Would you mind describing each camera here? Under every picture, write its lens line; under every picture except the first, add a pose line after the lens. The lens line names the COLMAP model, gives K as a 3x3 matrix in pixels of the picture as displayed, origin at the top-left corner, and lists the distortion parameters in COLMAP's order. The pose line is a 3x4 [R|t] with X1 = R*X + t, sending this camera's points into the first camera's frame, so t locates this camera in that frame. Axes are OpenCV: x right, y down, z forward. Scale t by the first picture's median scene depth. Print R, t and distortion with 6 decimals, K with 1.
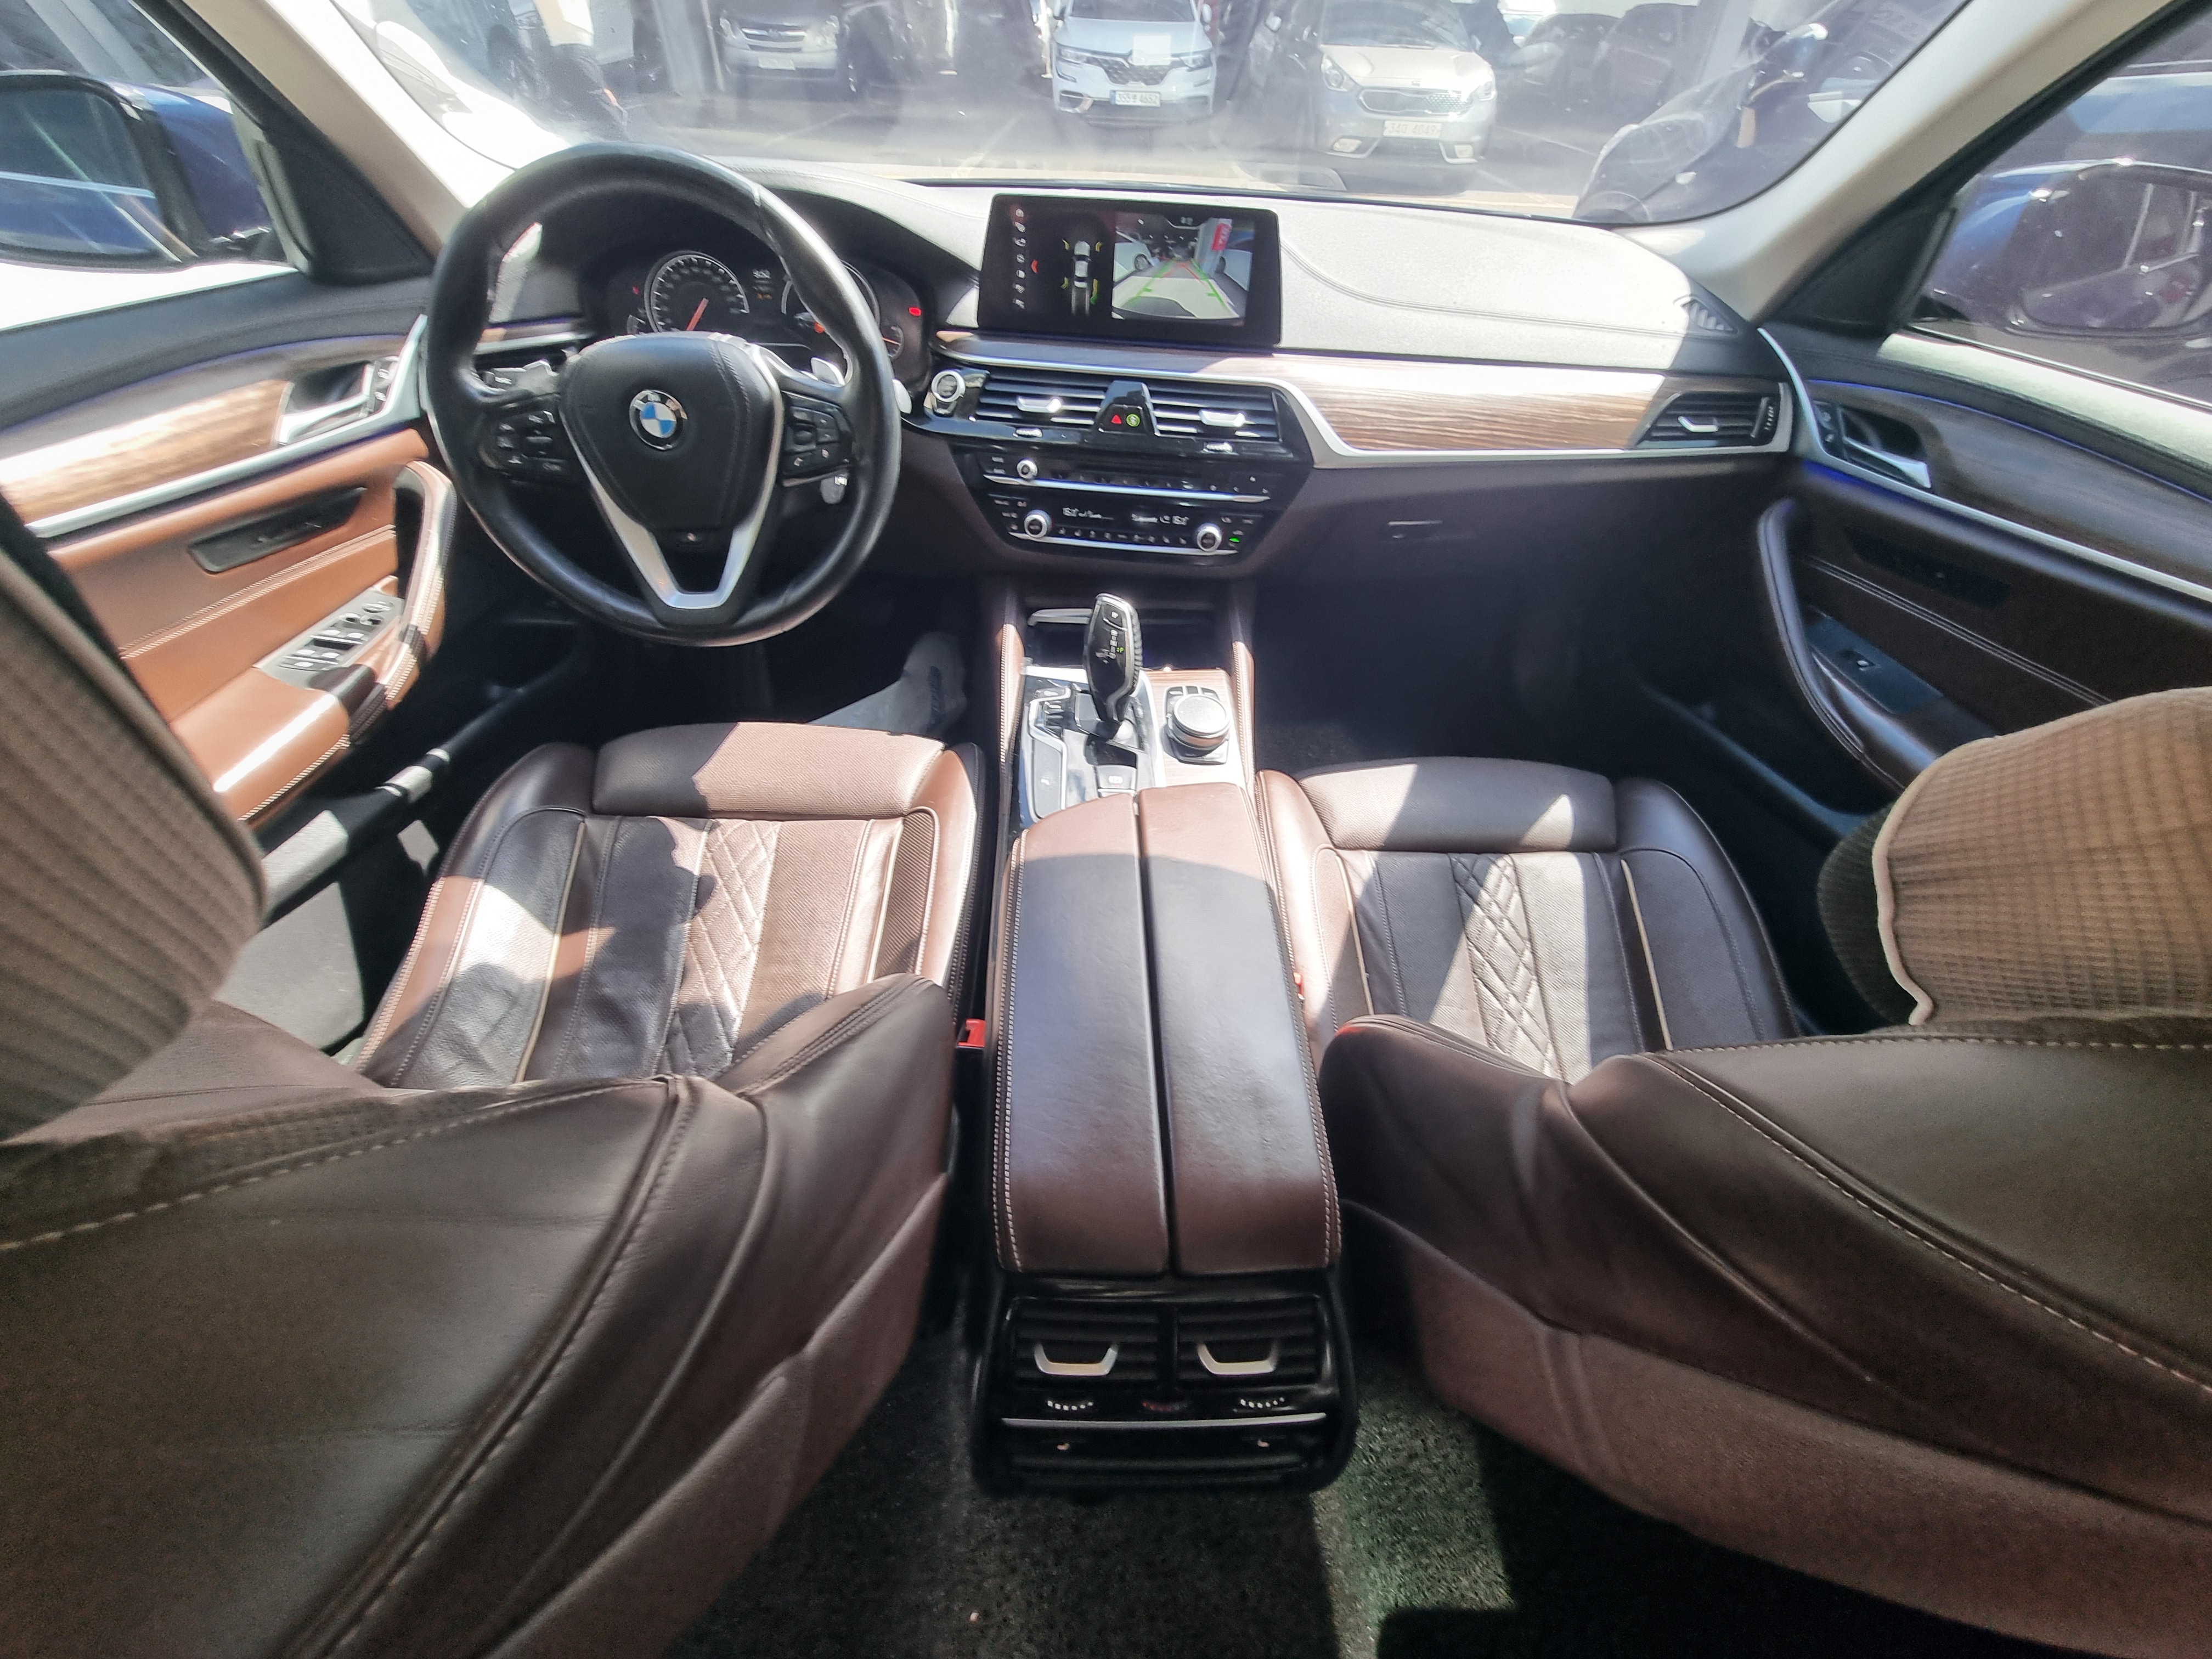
lens RADIAL K [[905.6, 0, 1110.9], [0, 905.6, 839.6], [0, 0, 1]] dist [0.001240, -0.002928]
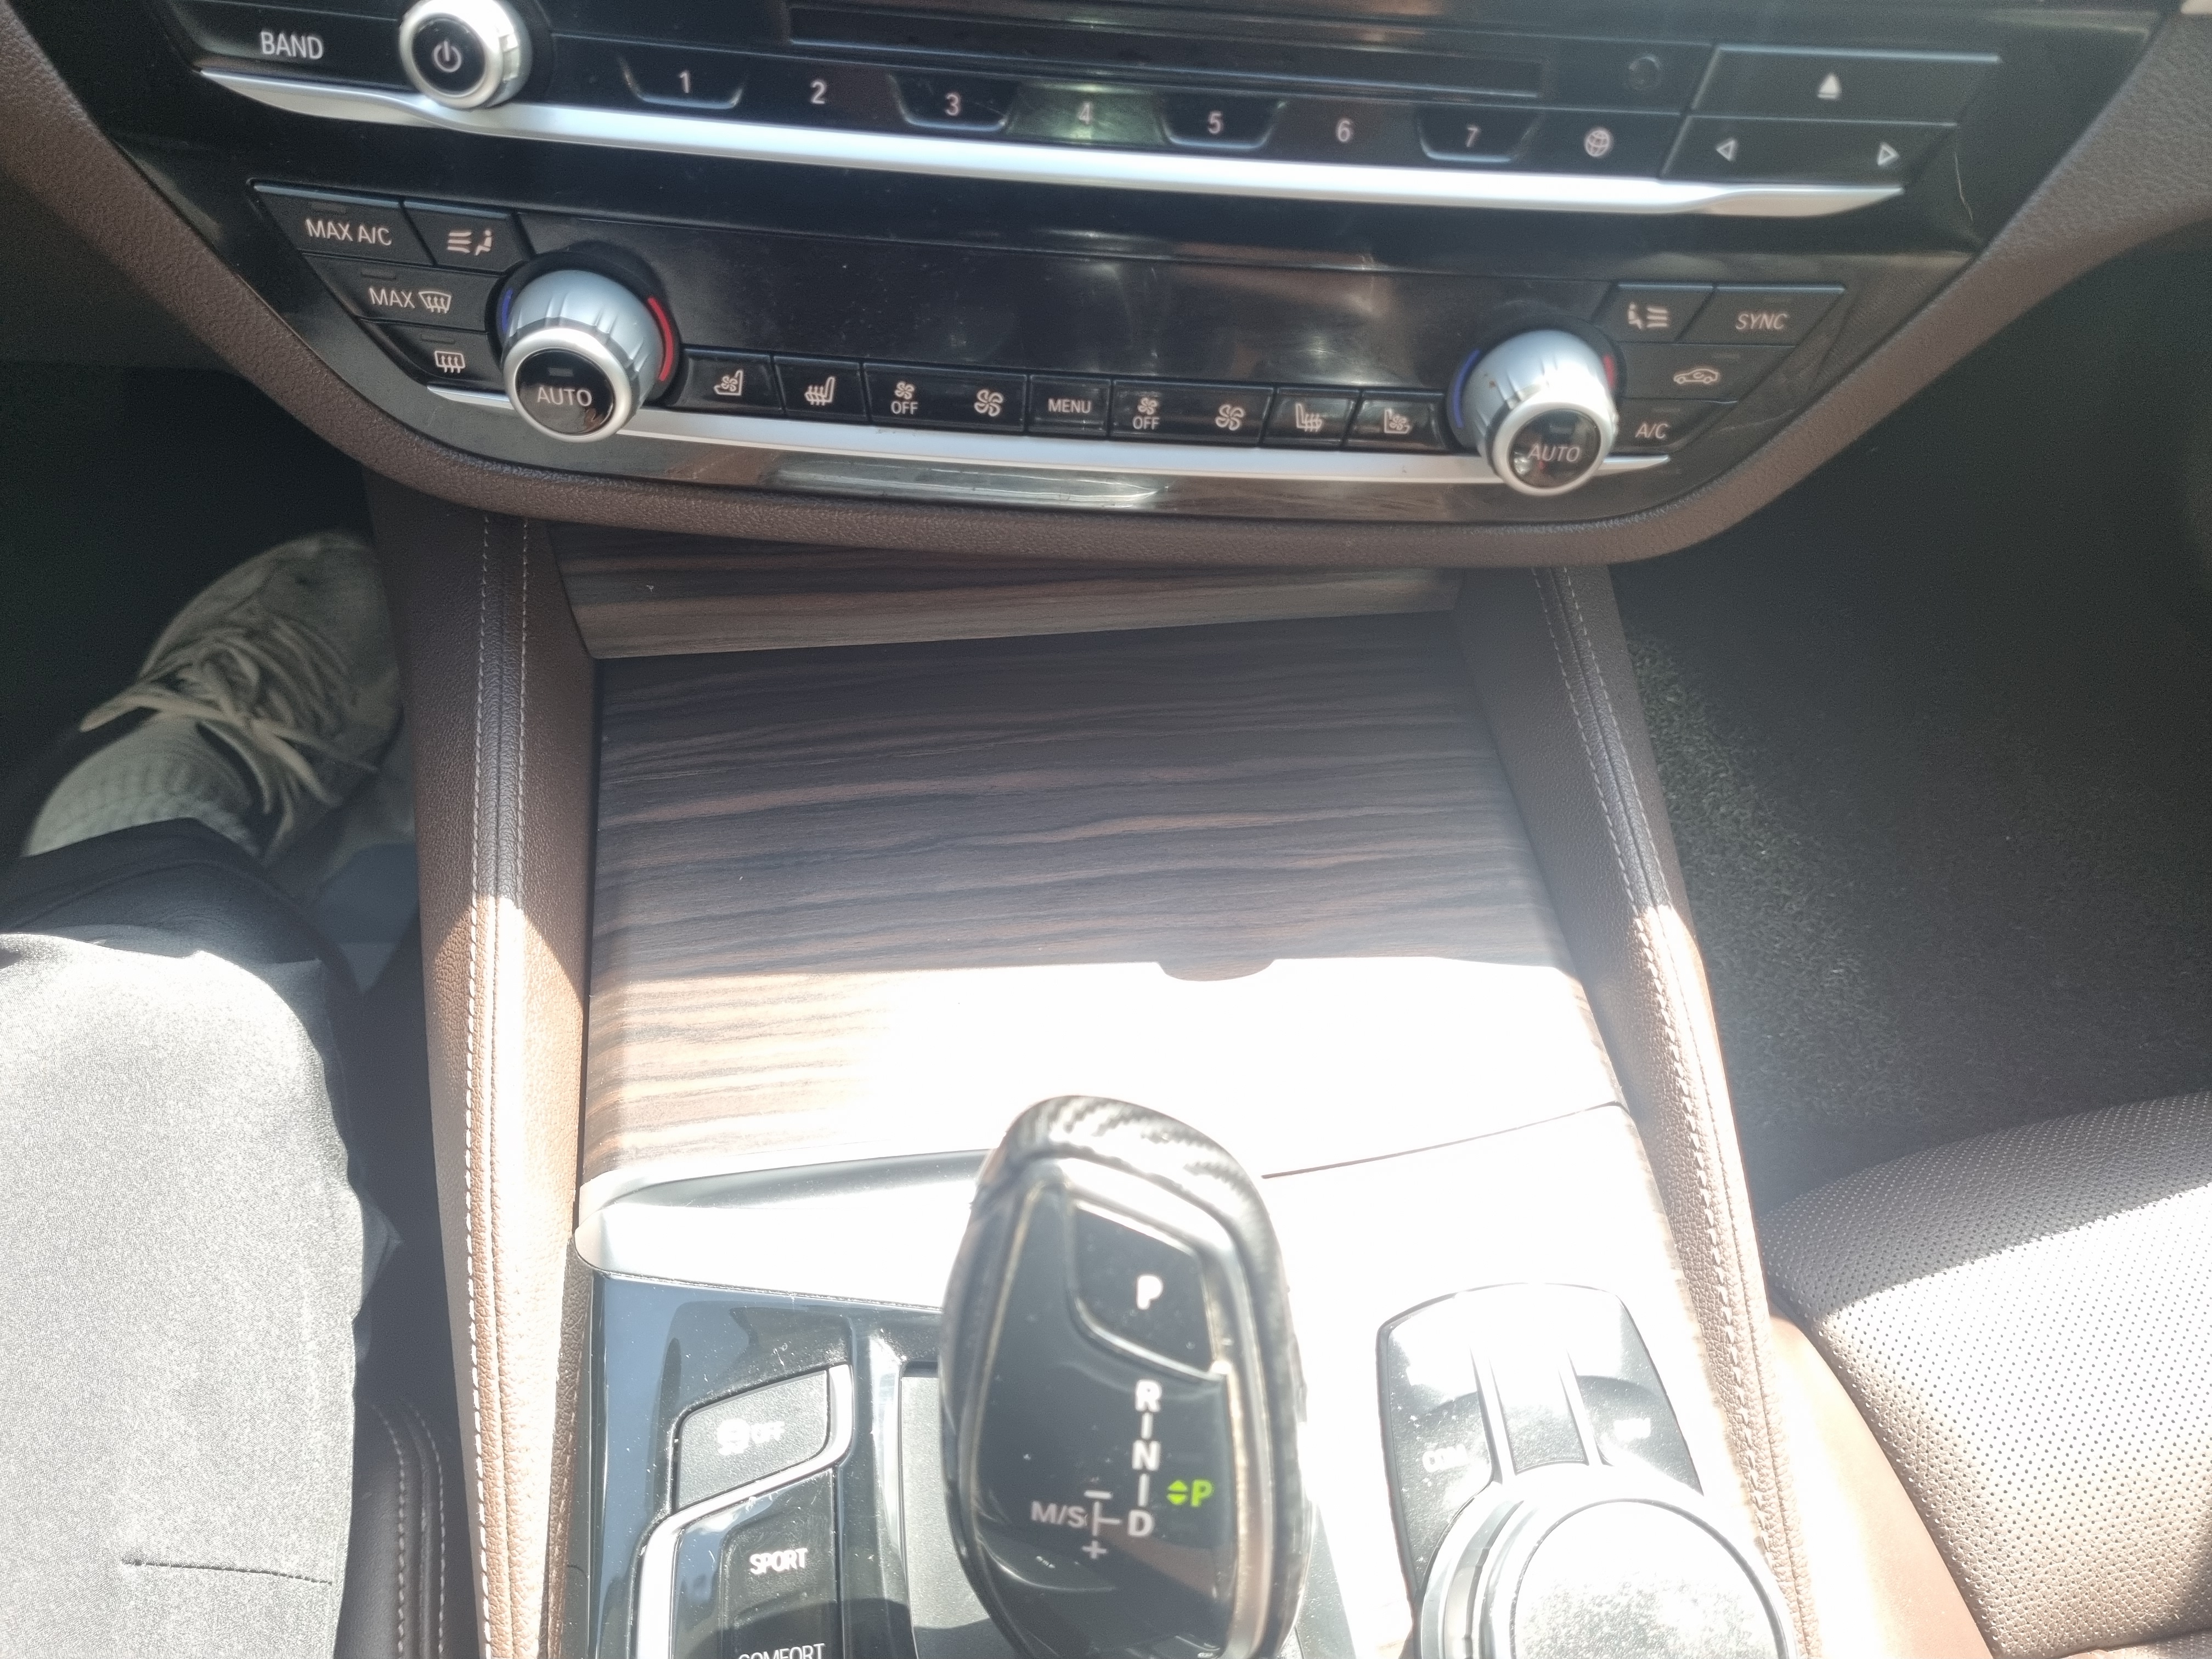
lens RADIAL K [[1710.5, 0, 1116.7], [0, 1710.5, 823.5], [0, 0, 1]] dist [0.053098, -0.048323]
pose [[0.991601, -0.067805, 0.110139, -0.022943], [0.042511, 0.975117, 0.217578, -0.341270], [-0.122151, -0.211069, 0.969809, 0.672590]]
